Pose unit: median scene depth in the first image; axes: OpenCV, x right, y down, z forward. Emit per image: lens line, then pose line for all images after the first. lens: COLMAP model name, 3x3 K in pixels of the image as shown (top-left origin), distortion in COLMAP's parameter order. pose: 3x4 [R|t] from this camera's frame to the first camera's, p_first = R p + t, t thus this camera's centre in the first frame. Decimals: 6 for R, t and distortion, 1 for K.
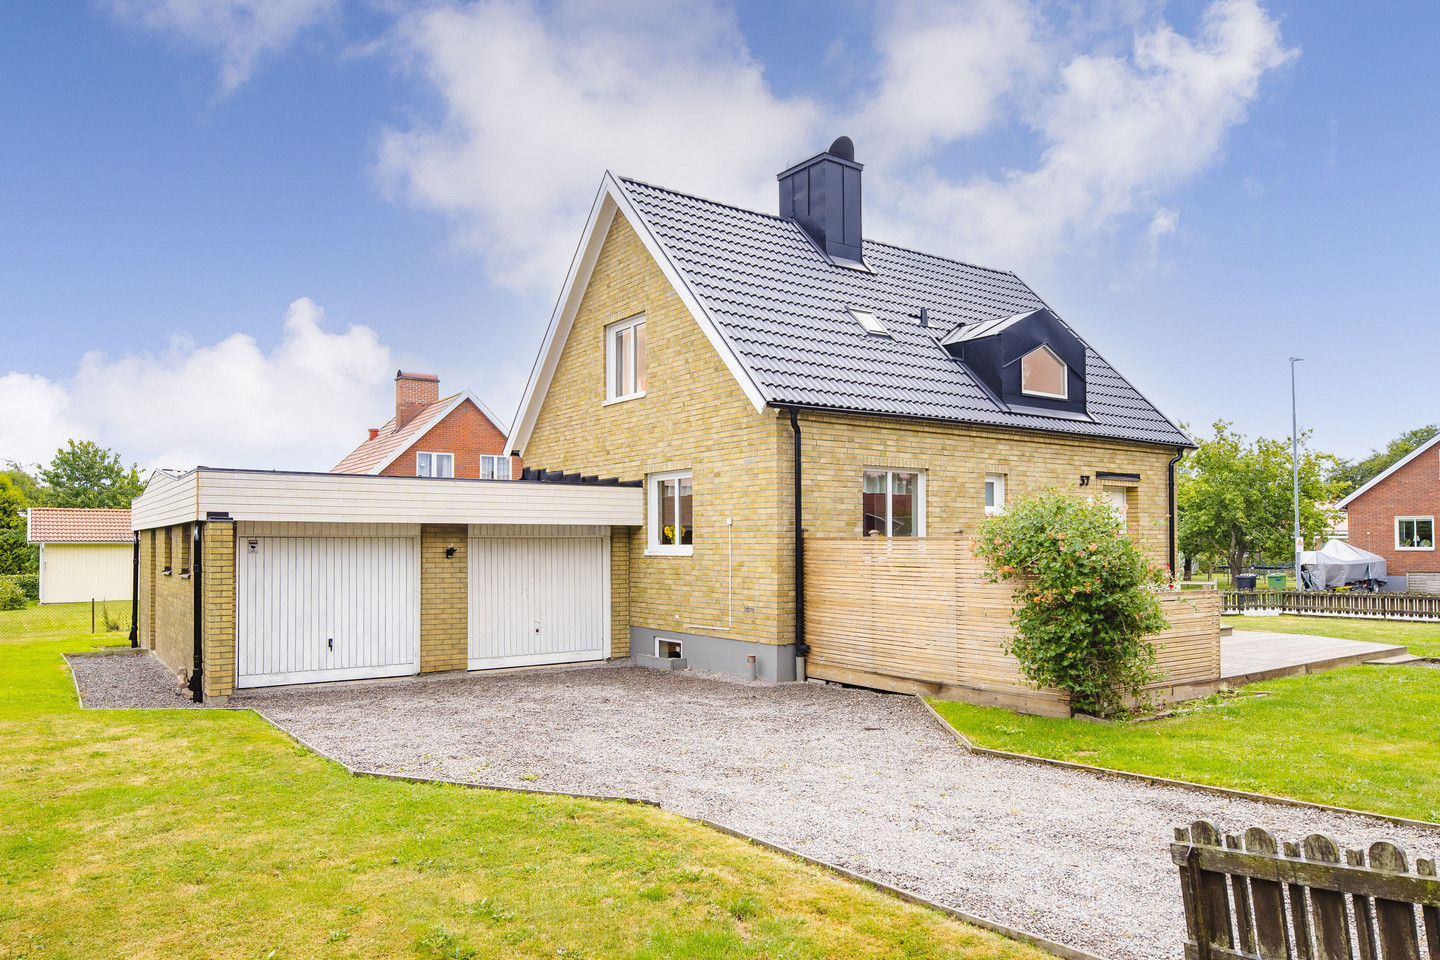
lens RADIAL K [[966.3, 0, 714.0], [0, 966.3, 550.1], [0, 0, 1]] dist [-0.004805, -0.001754]
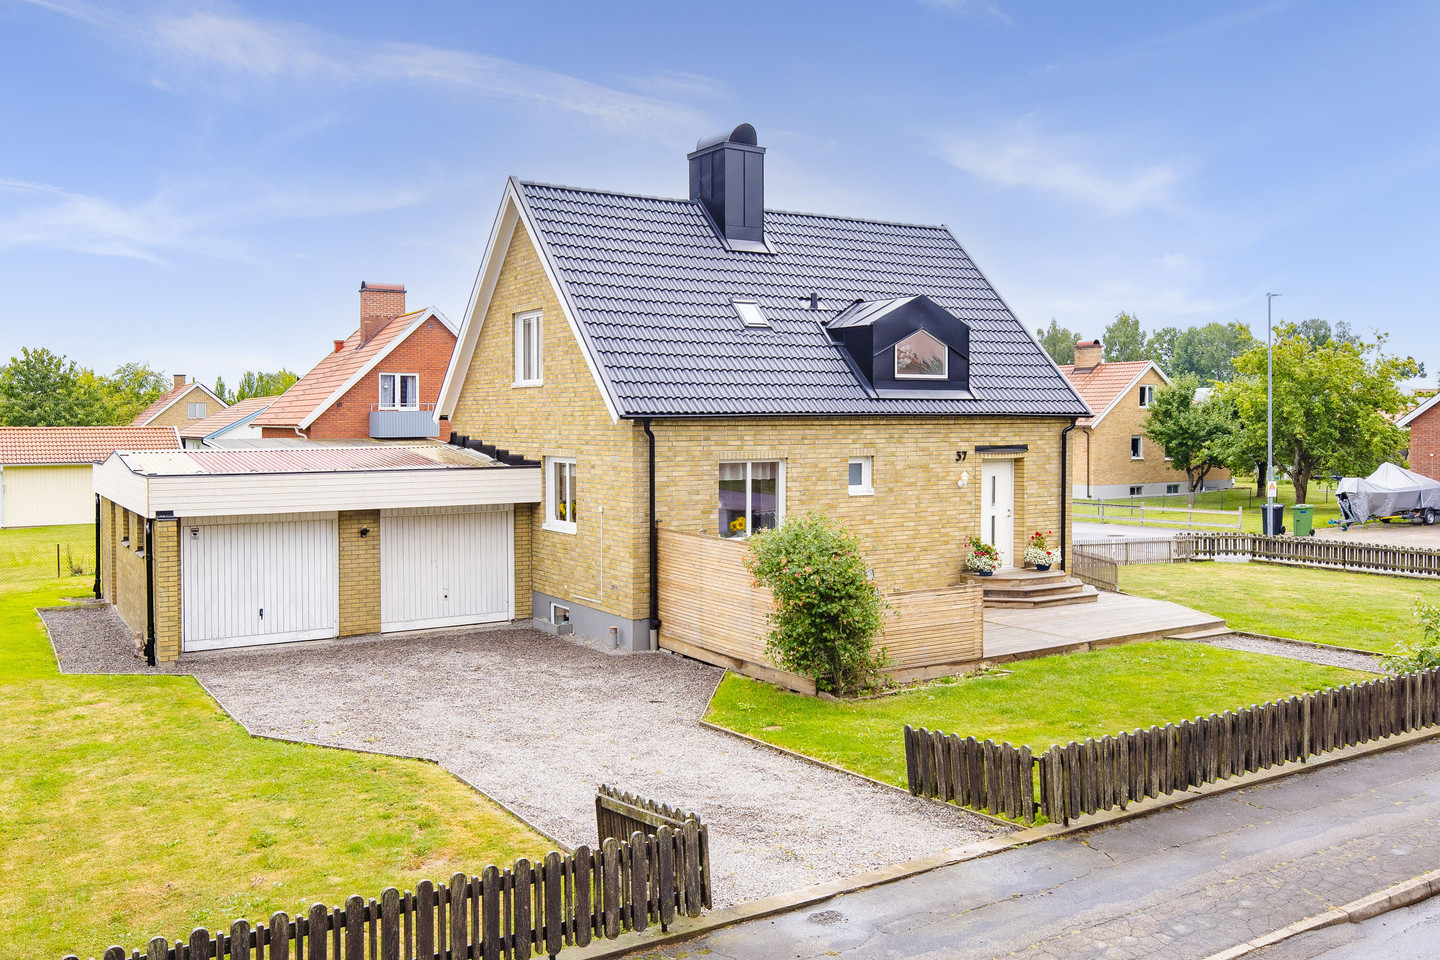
lens RADIAL K [[1176.3, 0, 720.0], [0, 1176.3, 480.0], [0, 0, 1]] dist [-0.001441, 0.000257]
pose [[0.998765, 0.005546, -0.049372, 0.216769], [-0.003353, 0.999009, 0.044389, -0.121691], [0.049569, -0.044168, 0.997794, -0.372435]]
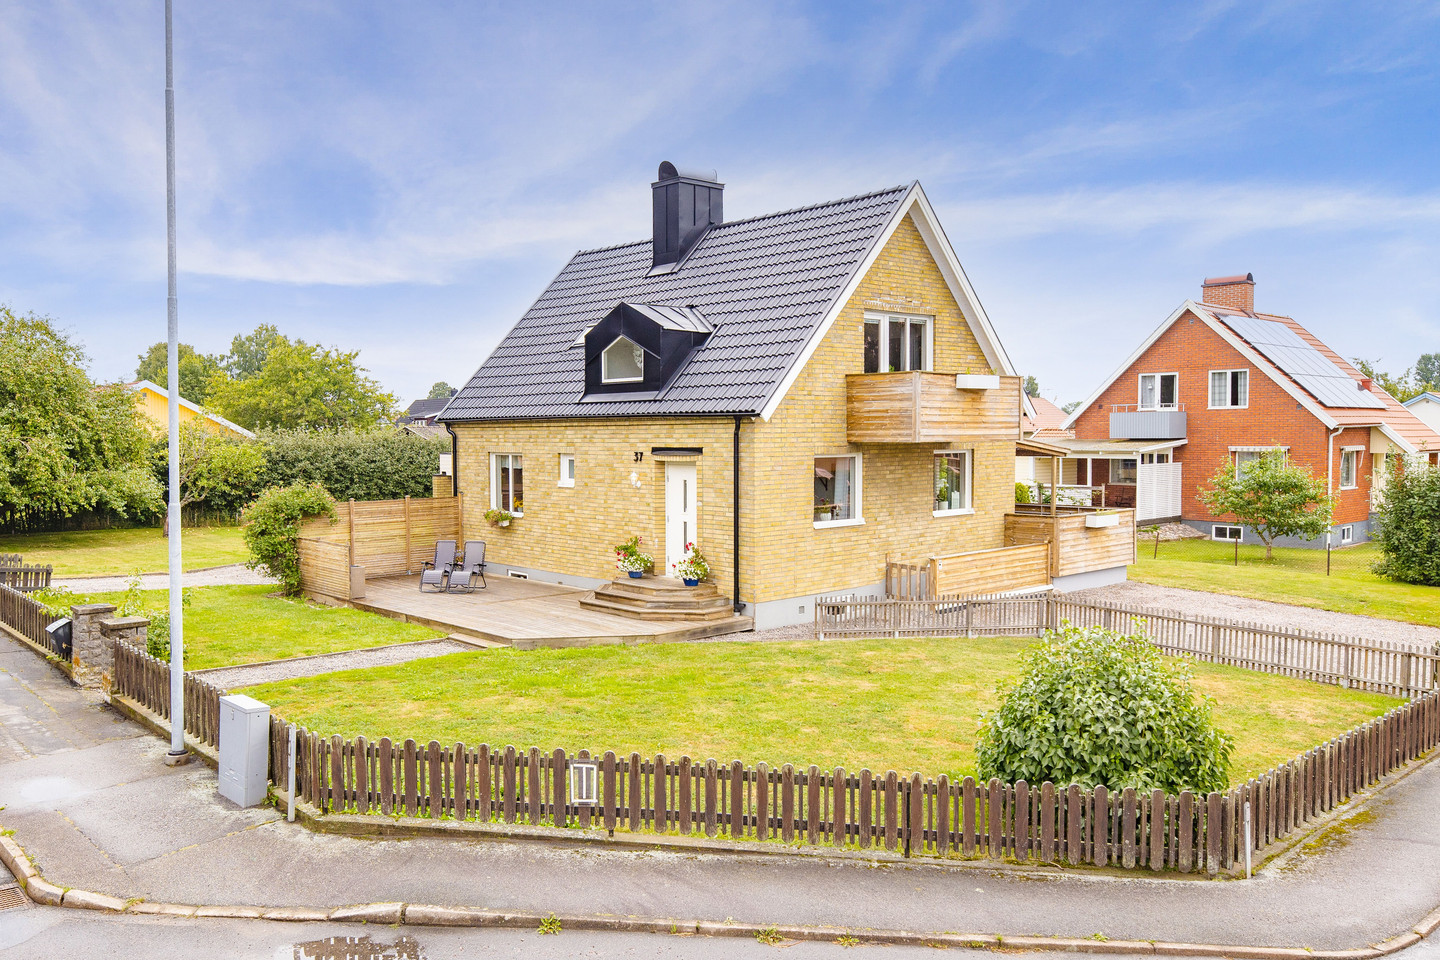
lens RADIAL K [[1176.3, 0, 720.0], [0, 1176.3, 480.0], [0, 0, 1]] dist [-0.001441, 0.000257]
pose [[0.113775, 0.046362, -0.992424, 2.022585], [-0.000043, 0.998911, 0.046660, -0.127591], [0.993507, -0.005266, 0.113653, 1.122437]]
